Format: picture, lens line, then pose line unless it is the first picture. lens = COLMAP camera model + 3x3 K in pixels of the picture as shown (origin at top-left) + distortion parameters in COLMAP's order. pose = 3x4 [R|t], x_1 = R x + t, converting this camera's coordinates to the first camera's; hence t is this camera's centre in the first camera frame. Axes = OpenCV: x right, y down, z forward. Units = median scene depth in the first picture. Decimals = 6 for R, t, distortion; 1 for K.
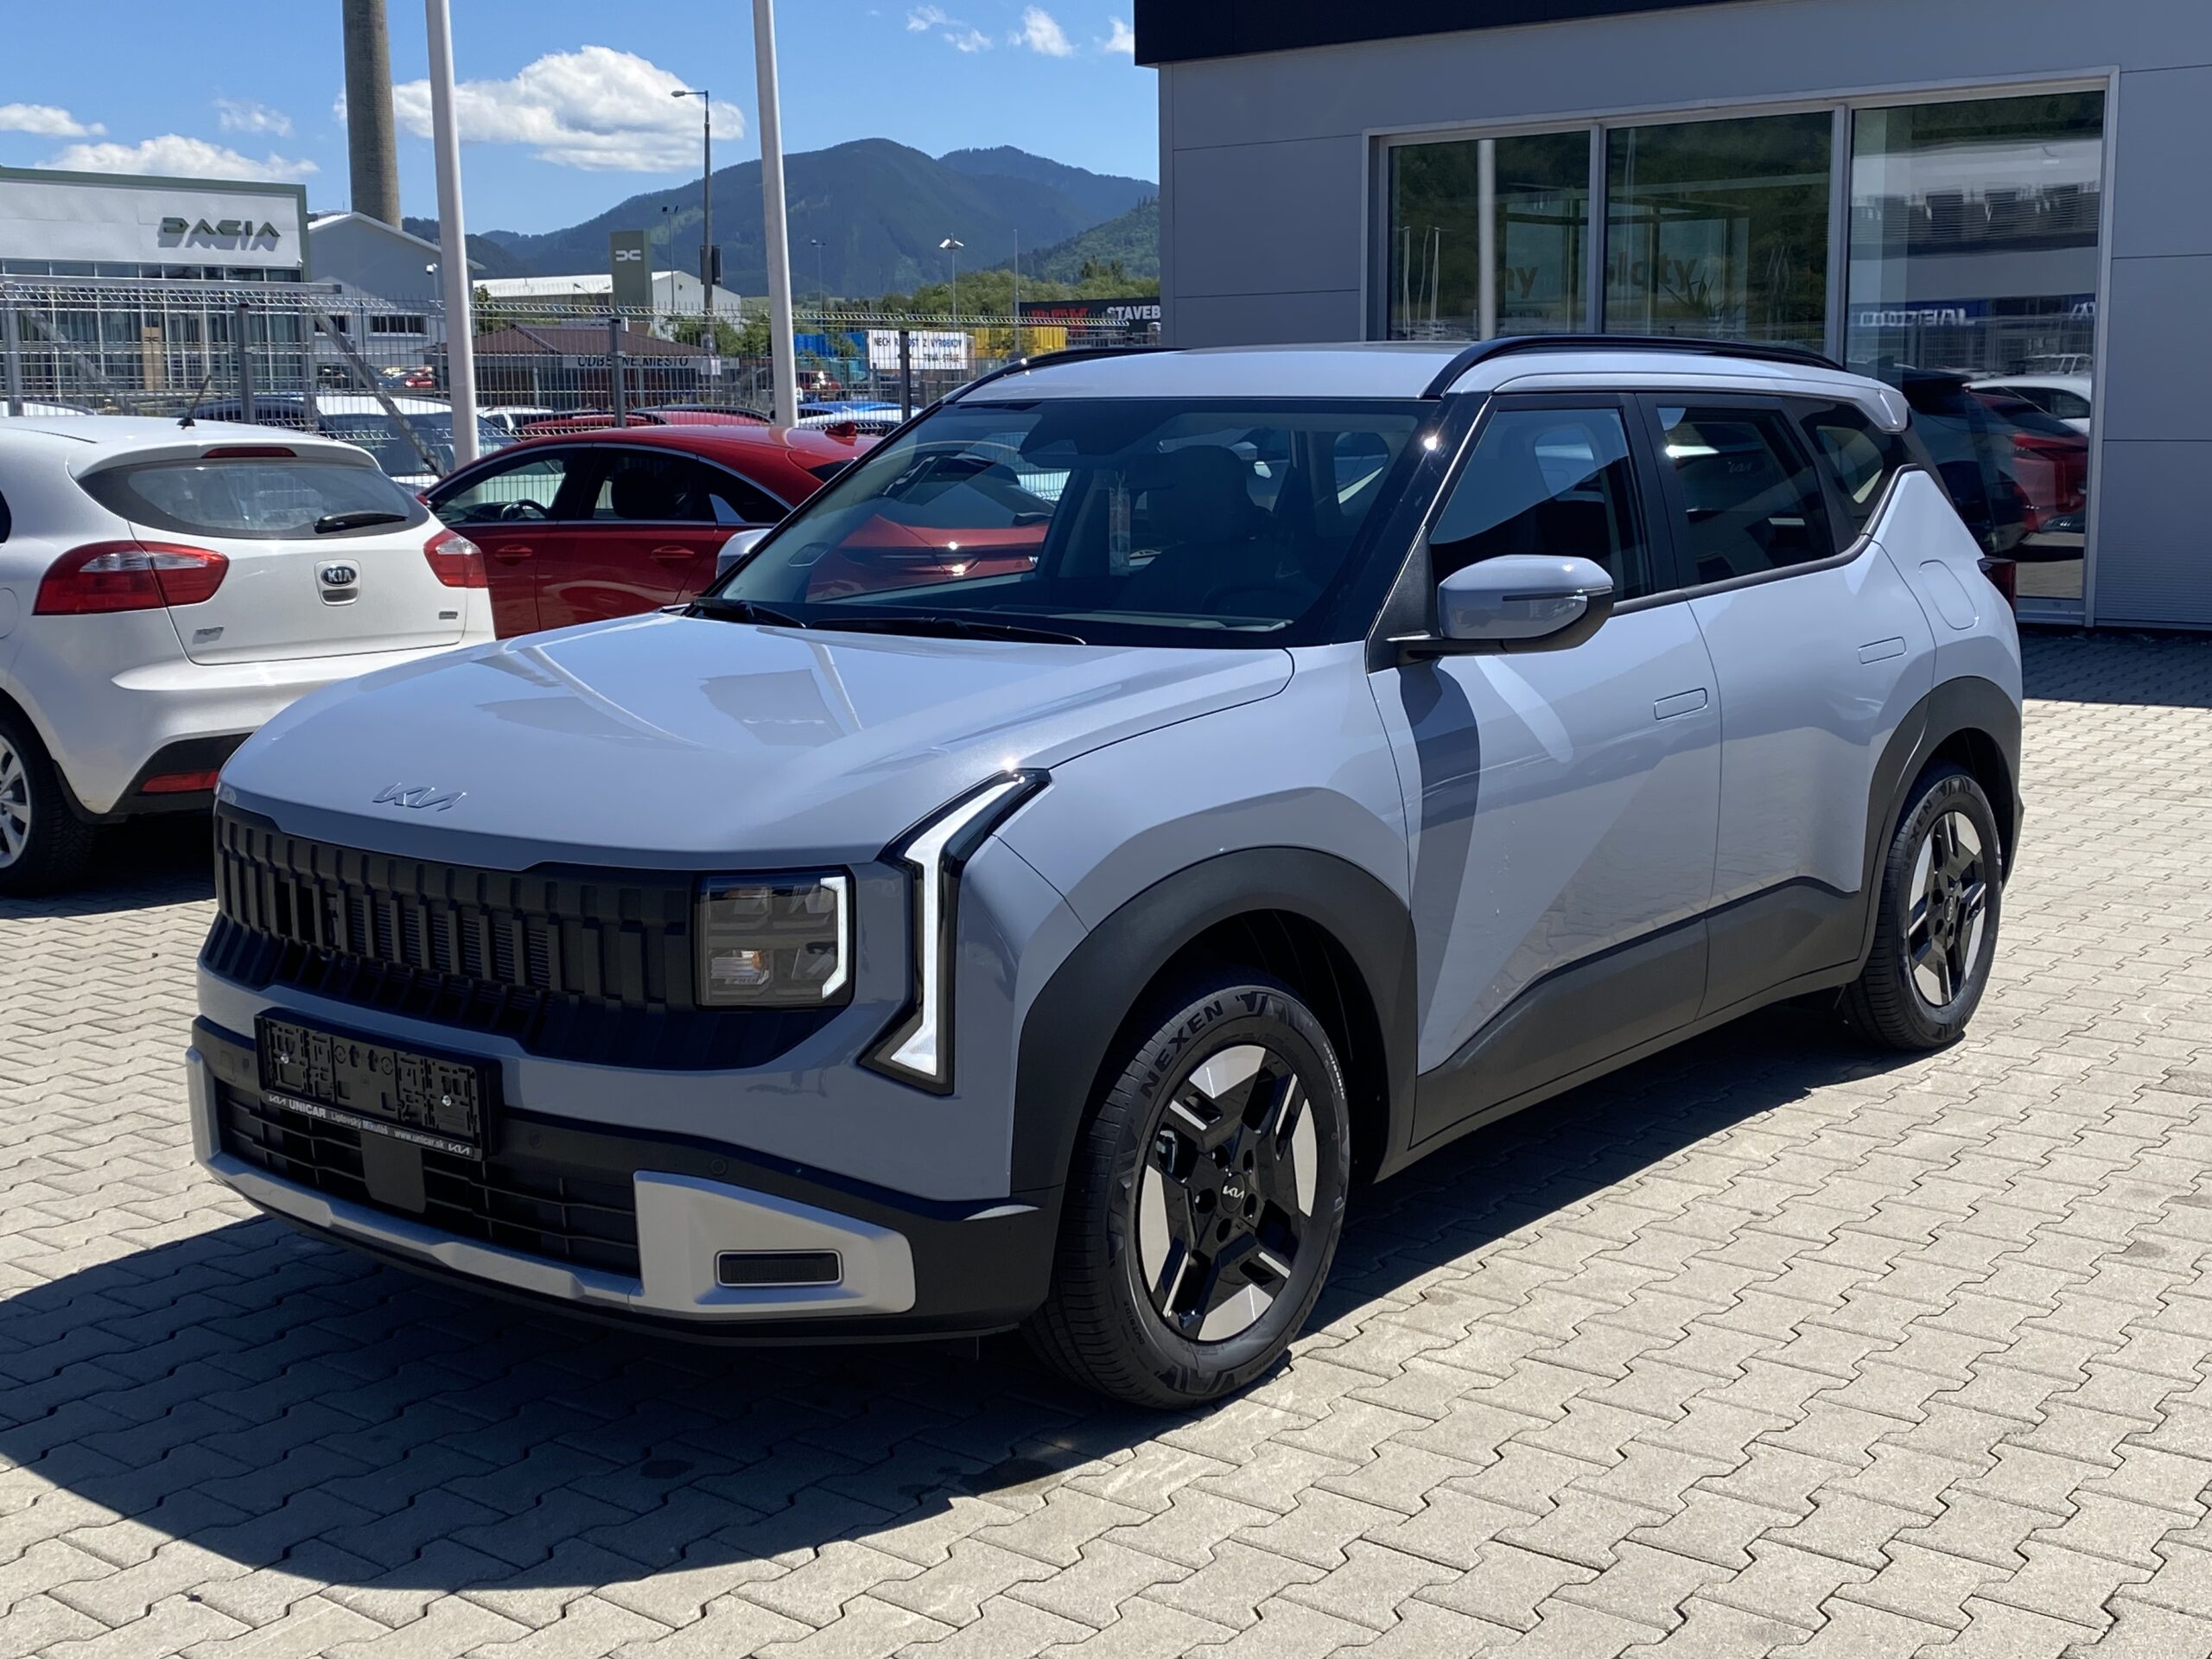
lens RADIAL K [[2646.4, 0, 1114.3], [0, 2646.4, 845.0], [0, 0, 1]] dist [0.028174, 0.000000]
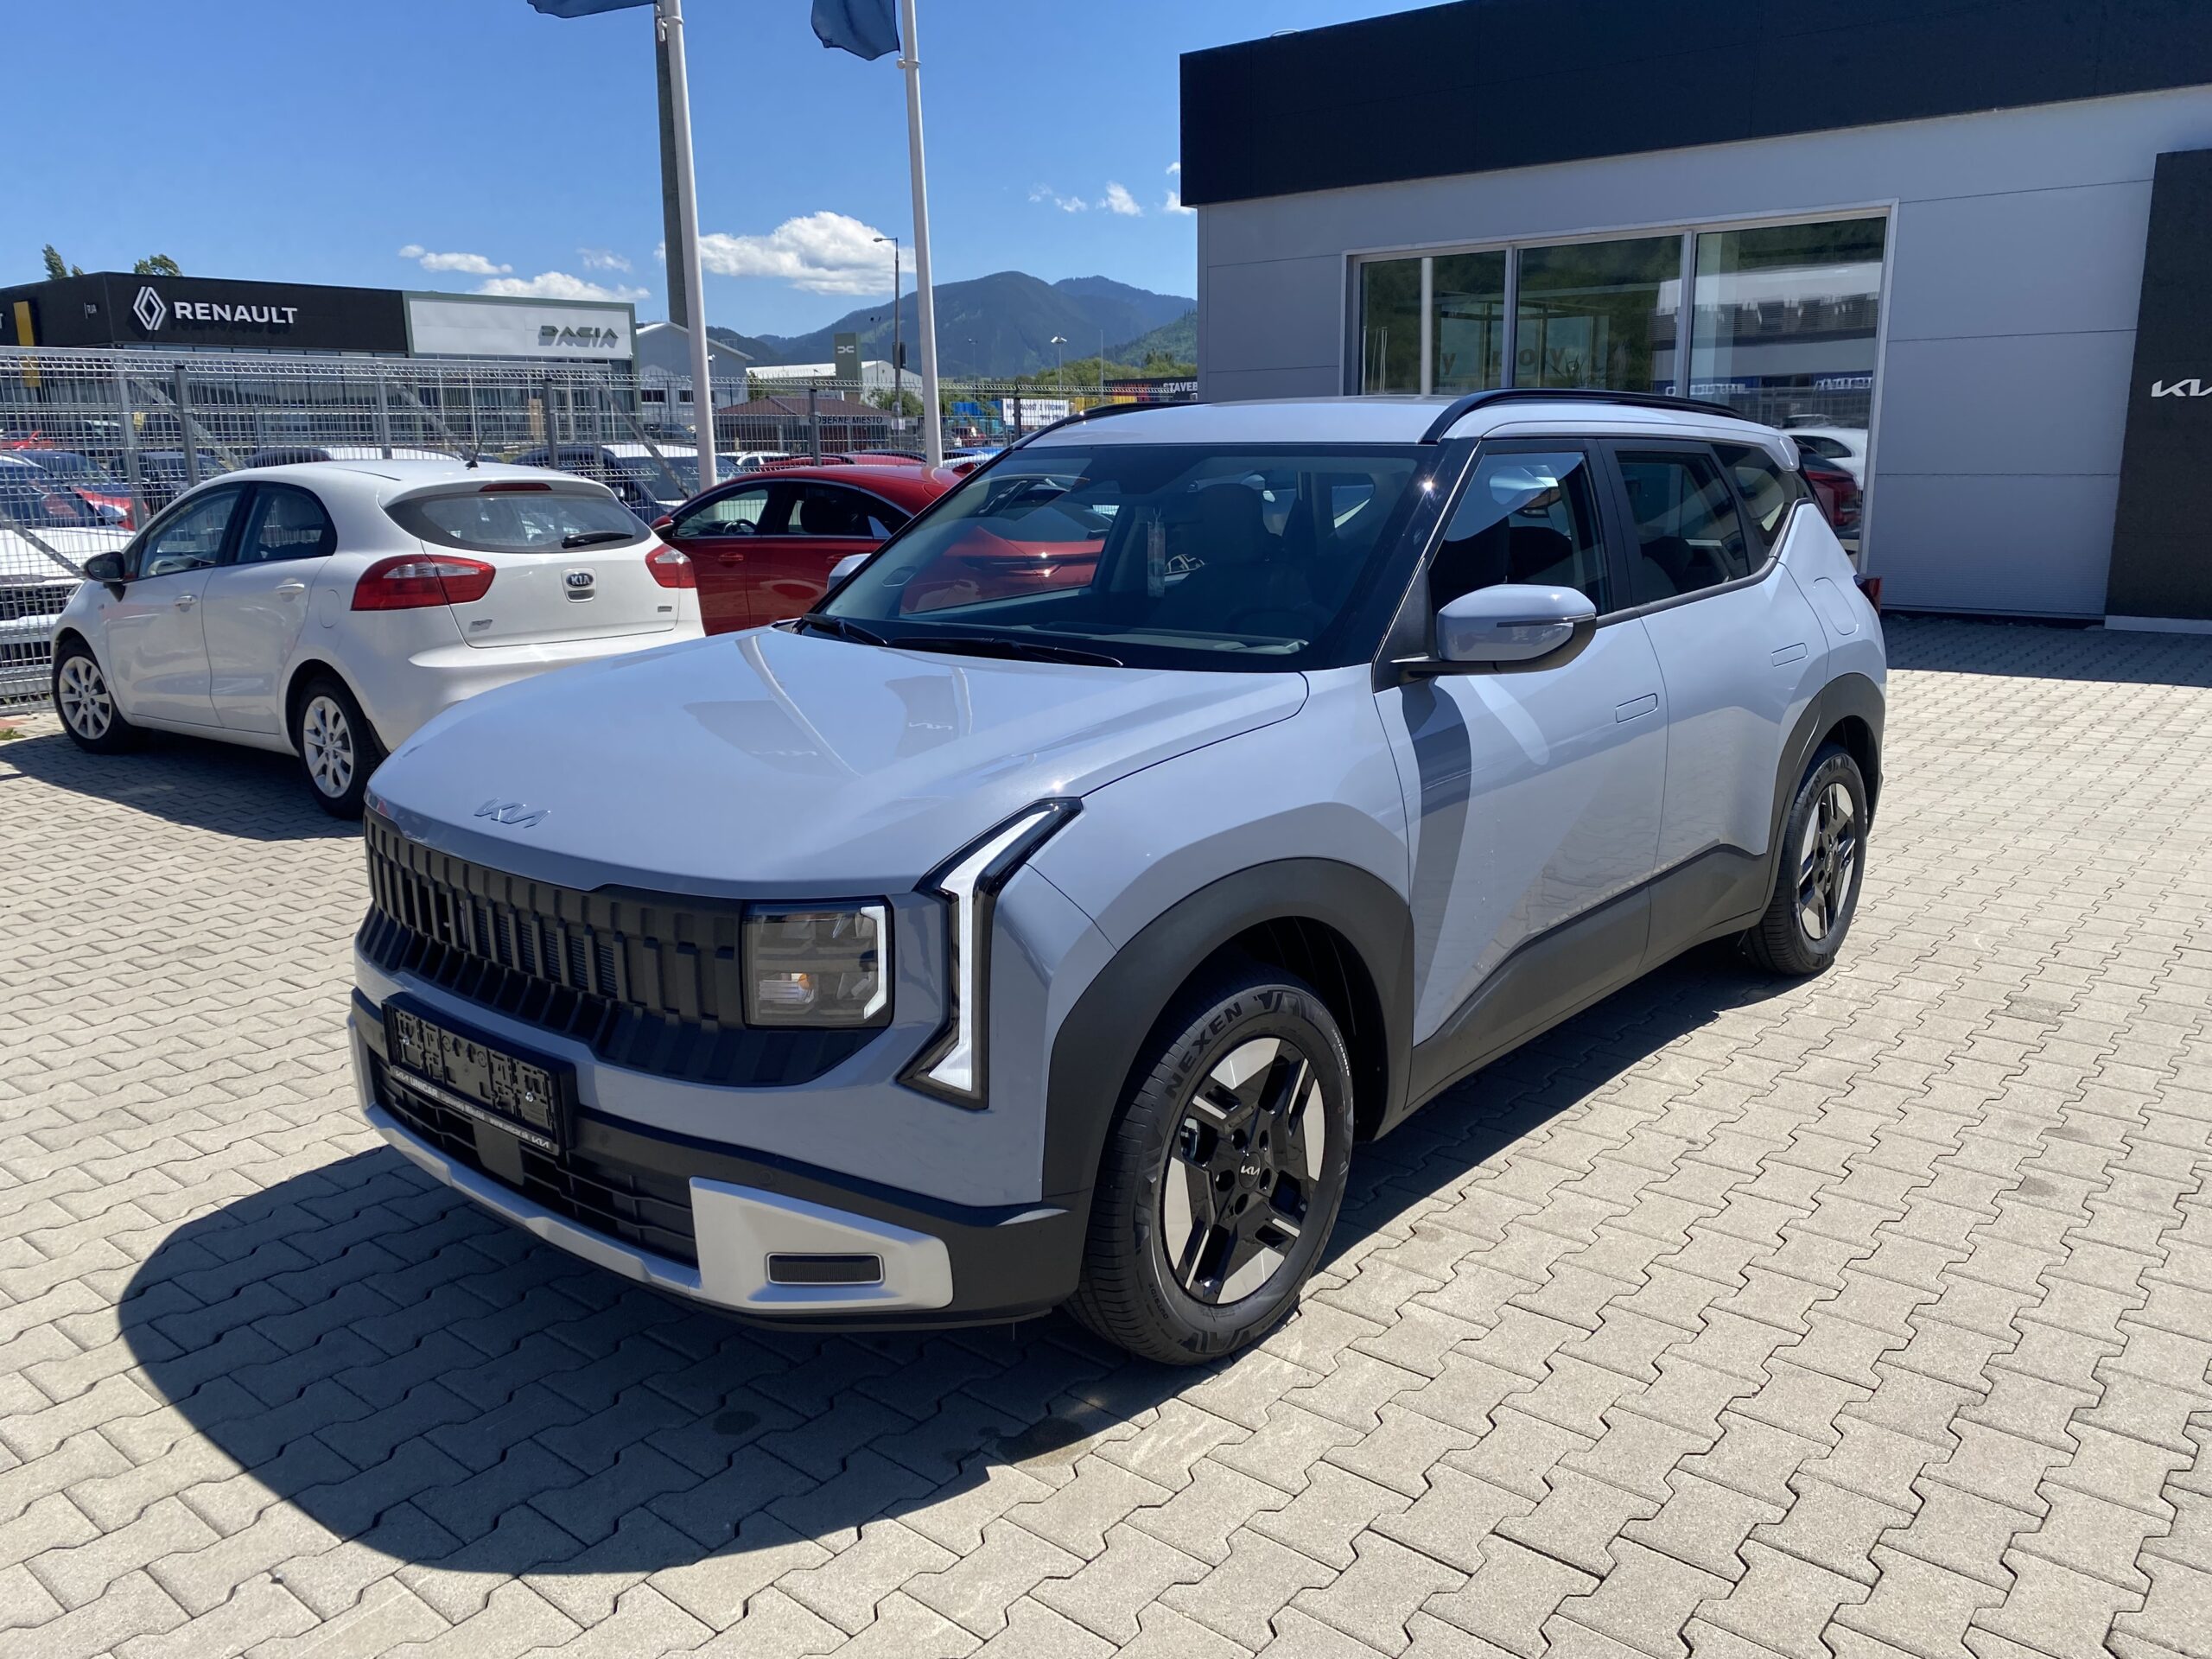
lens RADIAL K [[1679.9, 0, 1107.2], [0, 1679.9, 838.5], [0, 0, 1]] dist [0.009057, 0.001555]
pose [[0.999362, 0.006408, -0.035138, 0.008327], [-0.004185, 0.998006, 0.062974, -0.047098], [0.035471, -0.062787, 0.997396, 0.280751]]
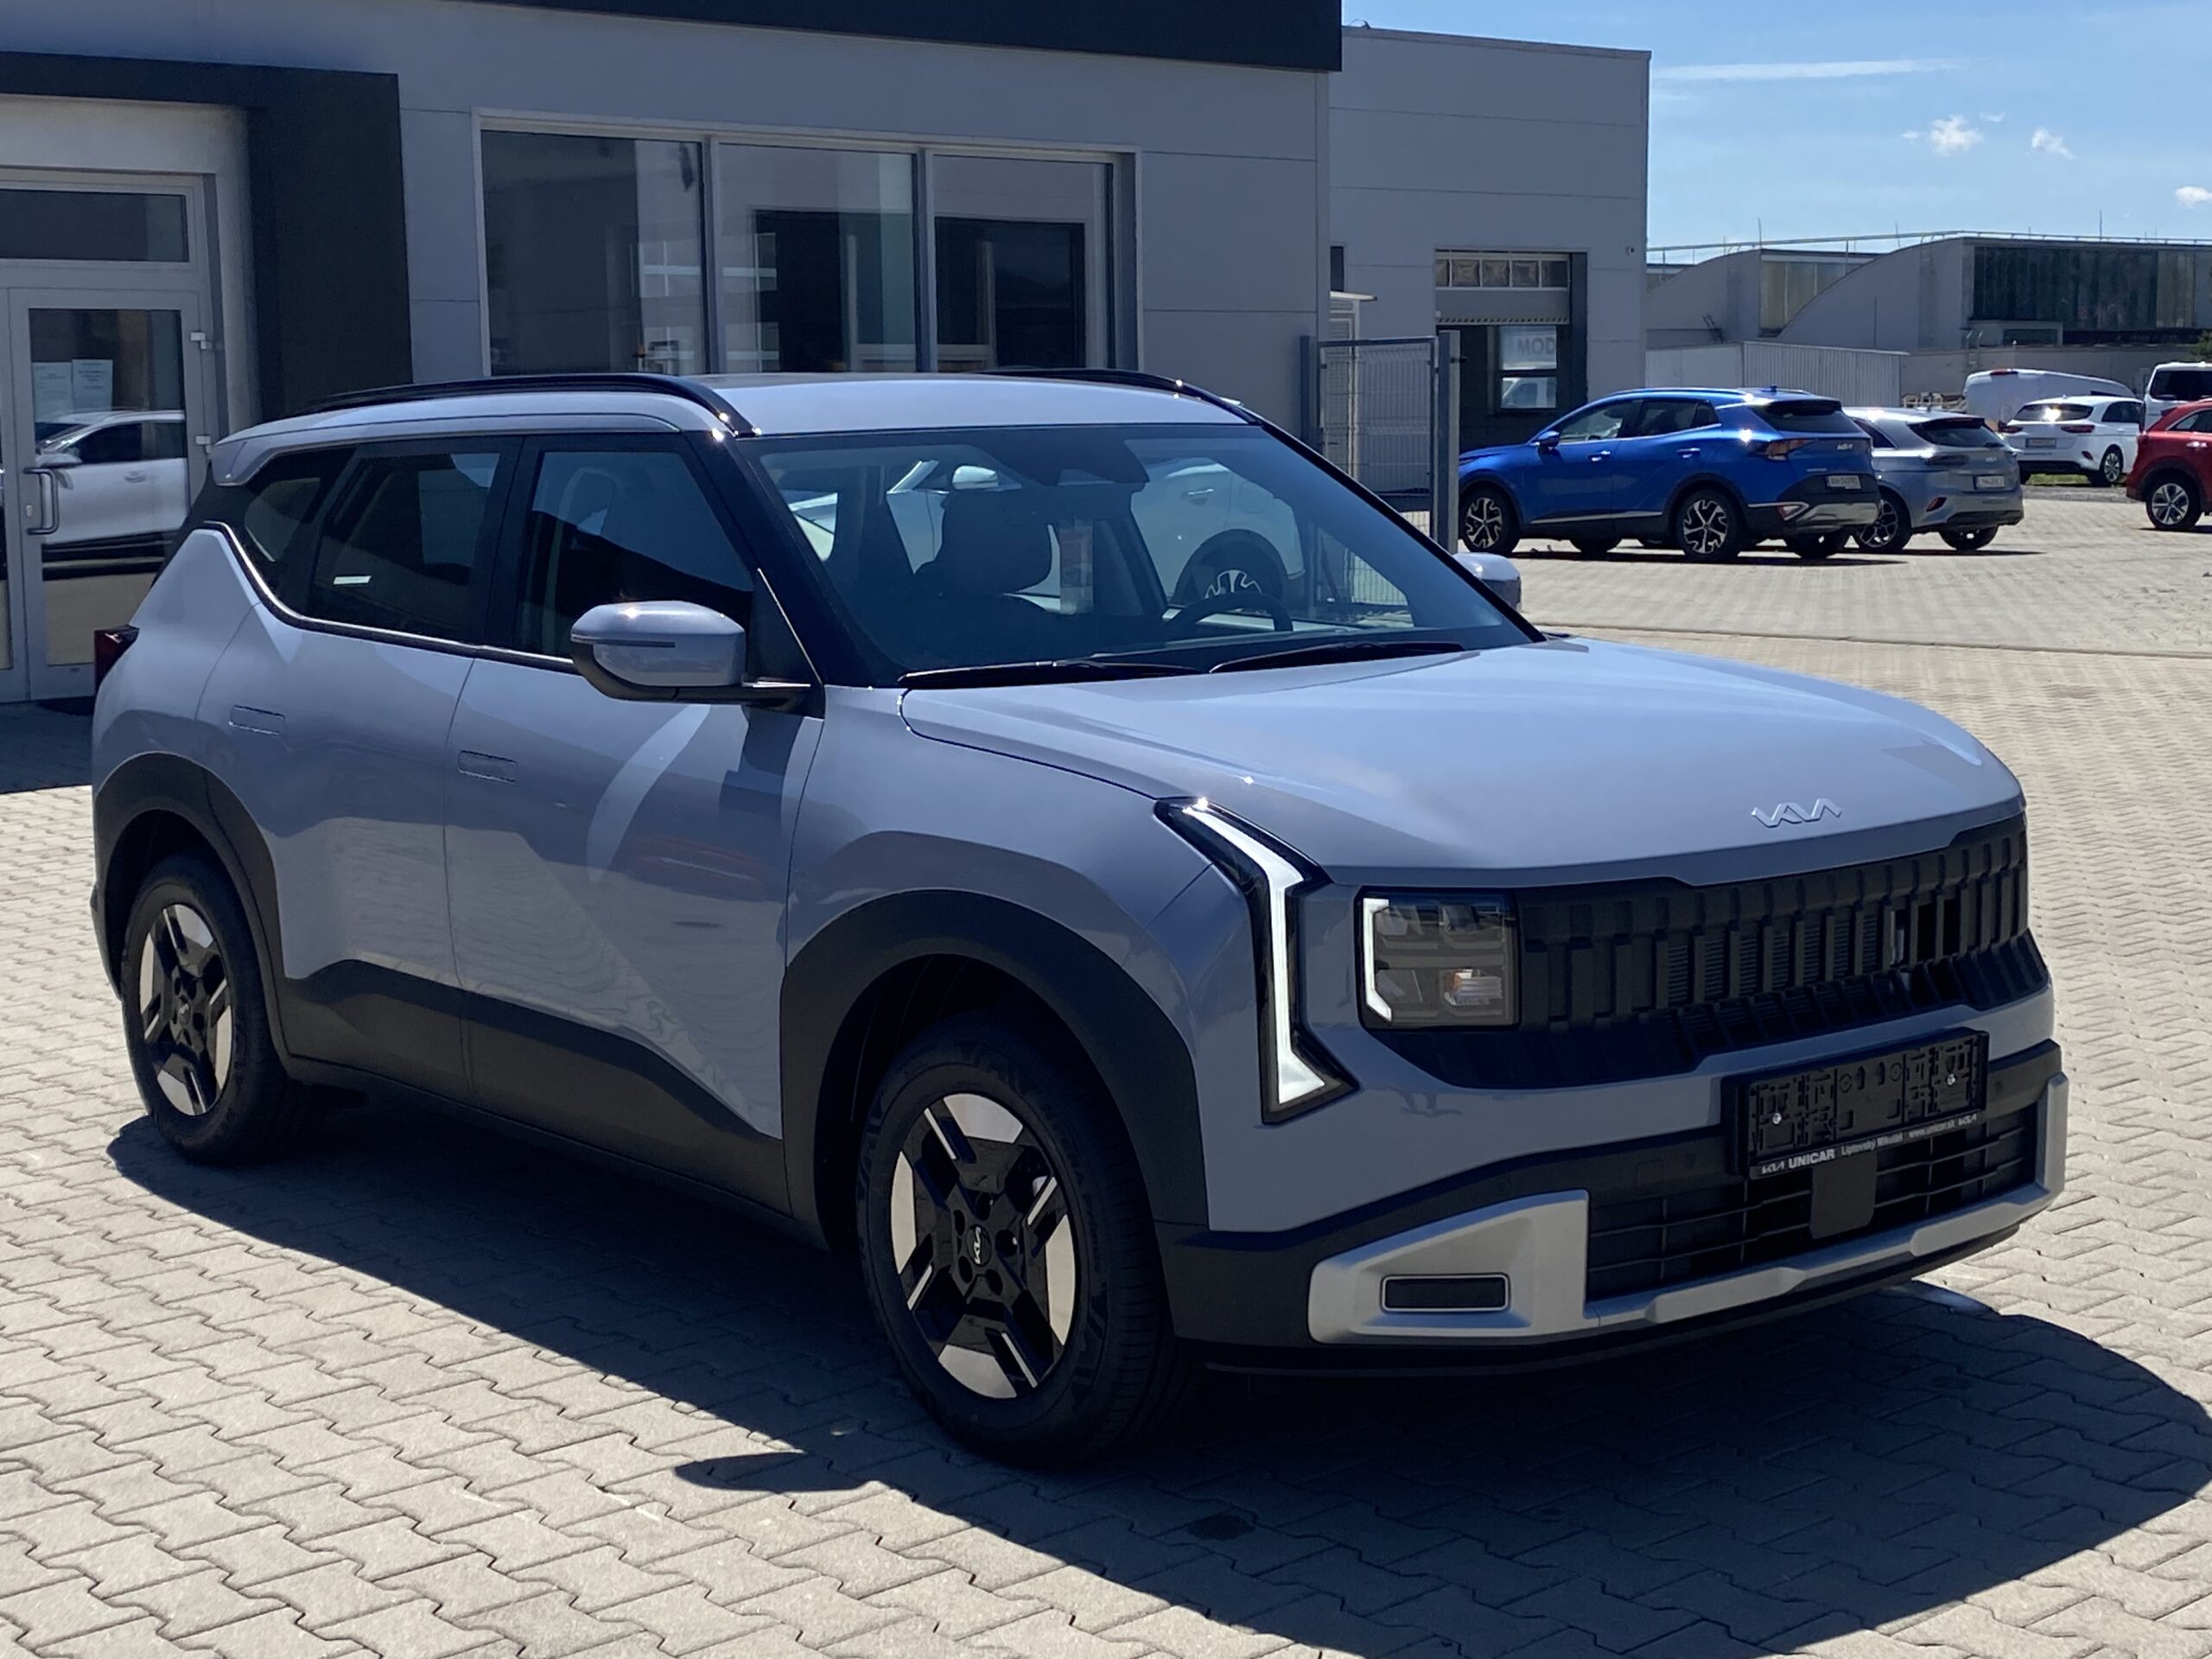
lens RADIAL K [[3158.7, 0, 1102.2], [0, 3158.7, 814.7], [0, 0, 1]] dist [0.076985, 0.000000]
pose [[0.214408, -0.120279, 0.969310, -1.313827], [0.183143, 0.979739, 0.081063, -0.144580], [-0.959421, 0.160142, 0.232092, 0.877728]]
